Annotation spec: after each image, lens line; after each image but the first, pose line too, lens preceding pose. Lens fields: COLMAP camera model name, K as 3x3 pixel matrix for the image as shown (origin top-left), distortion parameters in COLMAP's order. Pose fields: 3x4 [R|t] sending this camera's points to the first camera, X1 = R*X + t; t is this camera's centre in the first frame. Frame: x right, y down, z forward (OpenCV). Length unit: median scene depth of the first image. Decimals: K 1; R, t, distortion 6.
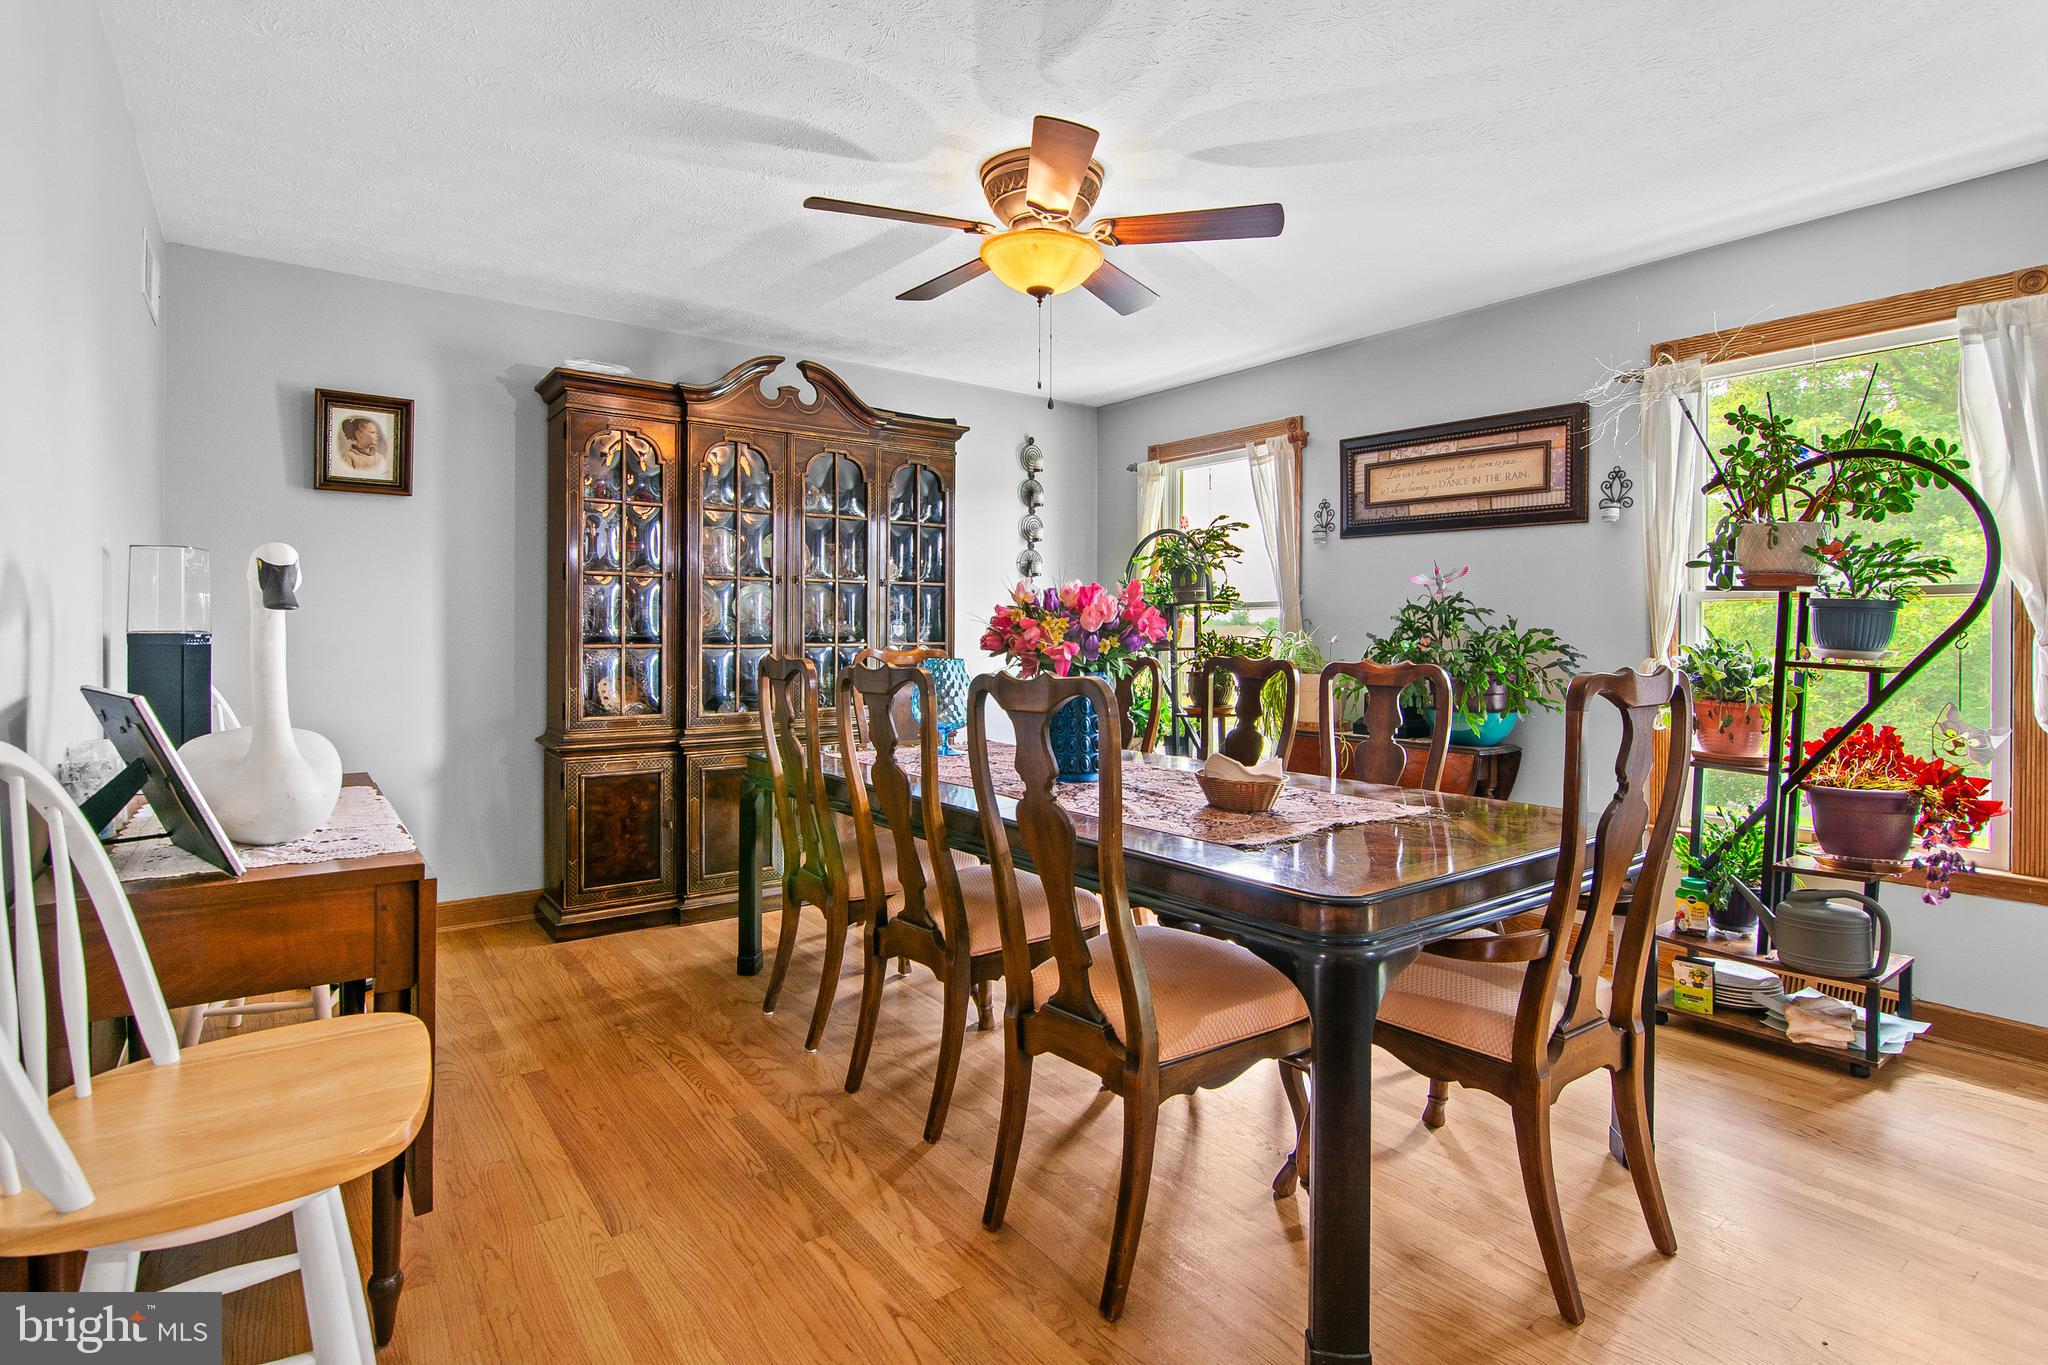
lens RADIAL K [[1022.6, 0, 1026.9], [0, 1022.6, 674.9], [0, 0, 1]] dist [-0.009325, -0.000093]
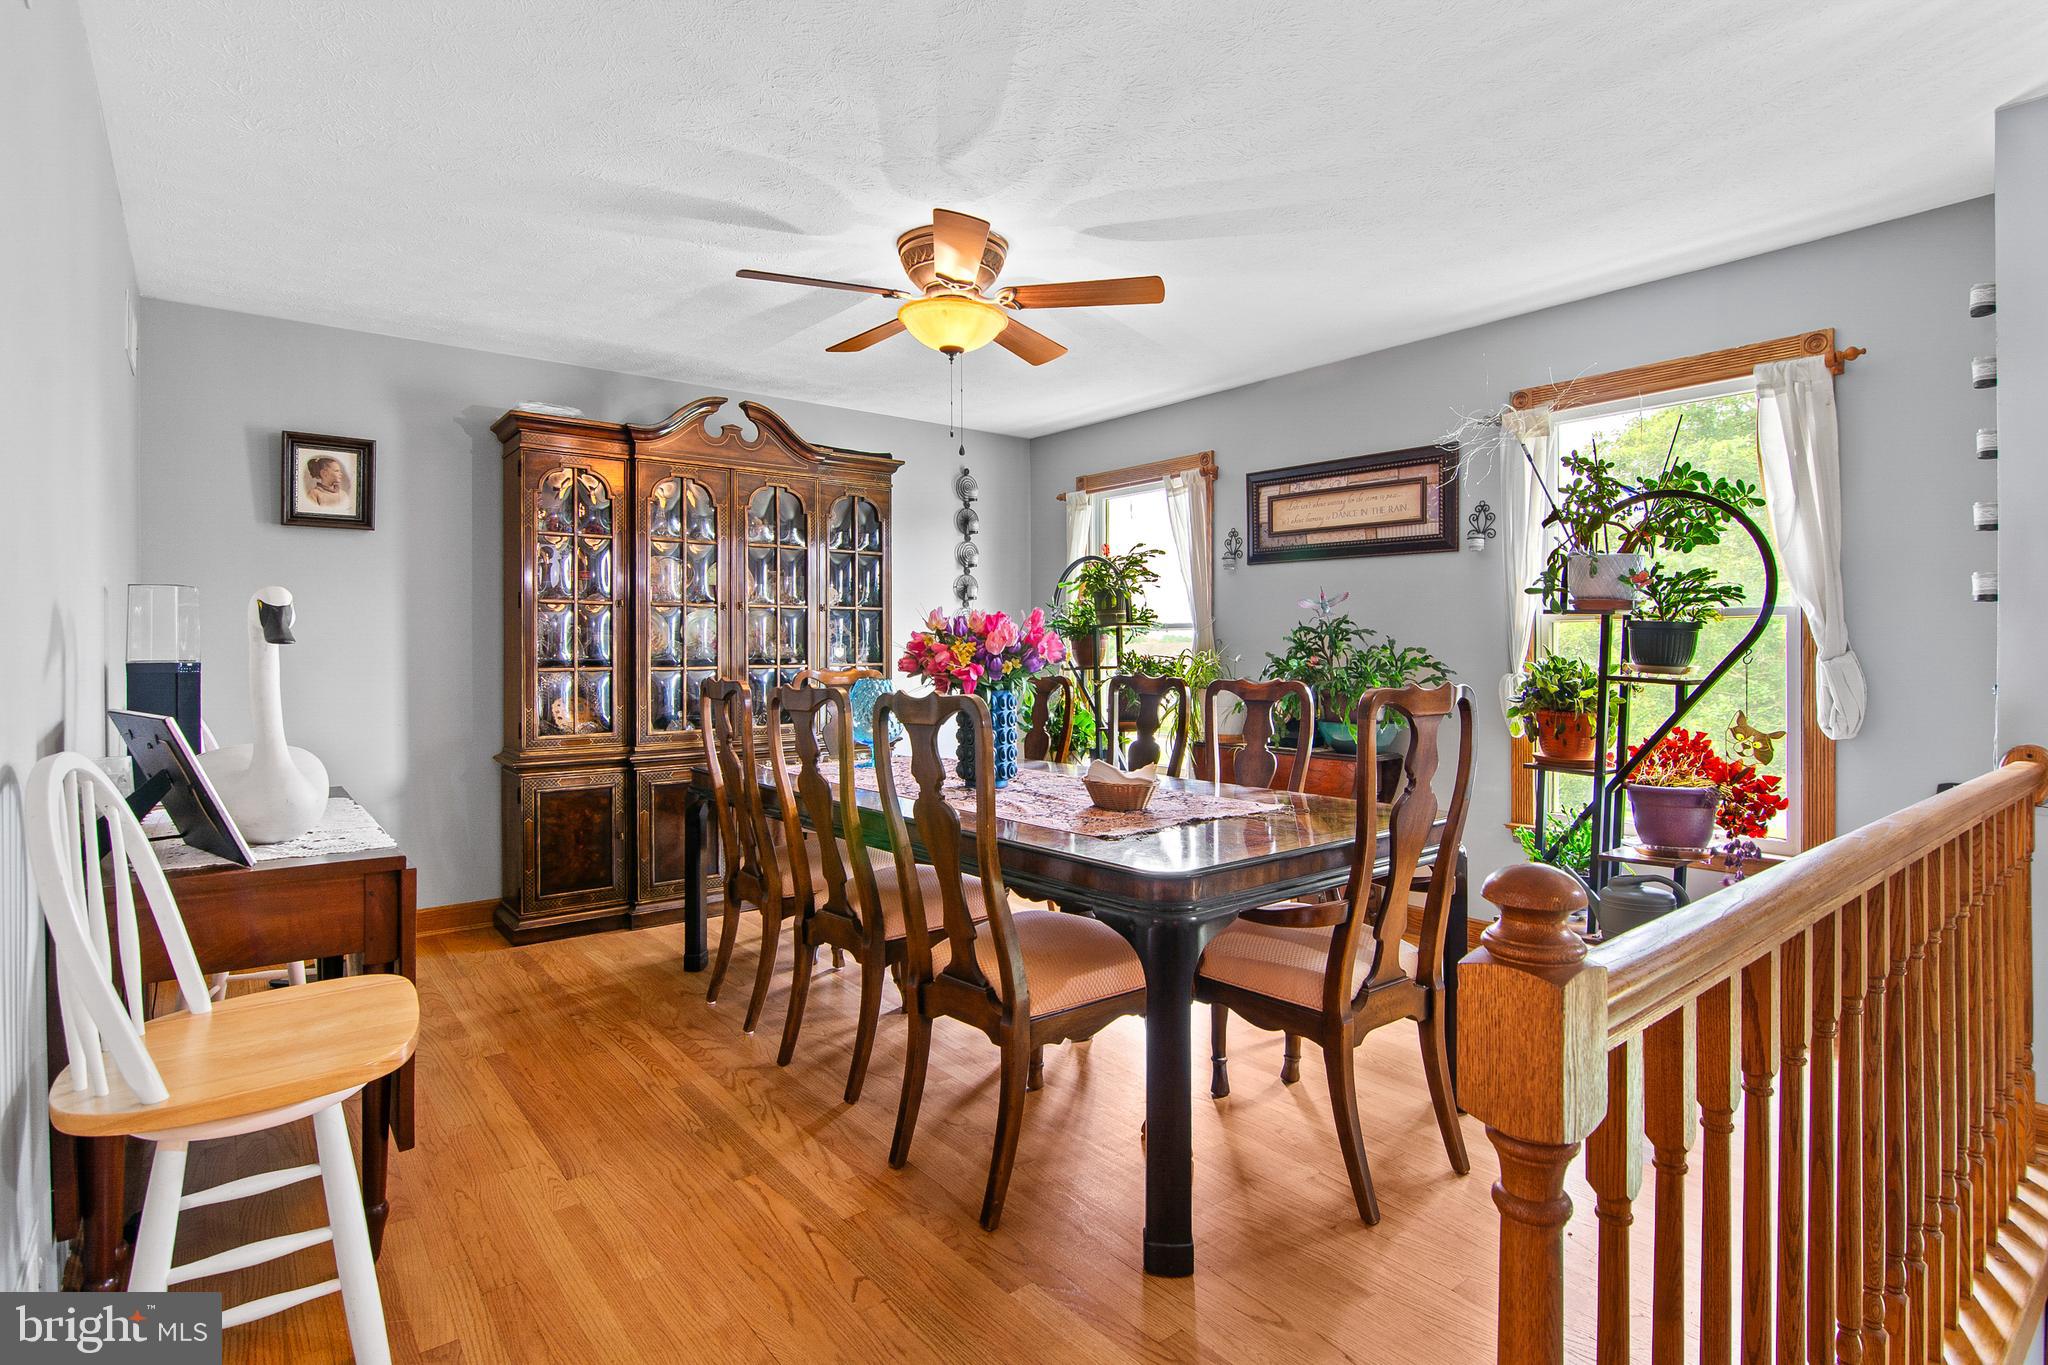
lens RADIAL K [[1022.6, 0, 1021.9], [0, 1022.6, 688.3], [0, 0, 1]] dist [-0.009325, -0.000093]
pose [[0.999399, -0.008156, 0.033693, 0.051688], [0.008303, 0.999957, -0.004232, -0.000142], [-0.033657, 0.004509, 0.999423, -0.123186]]
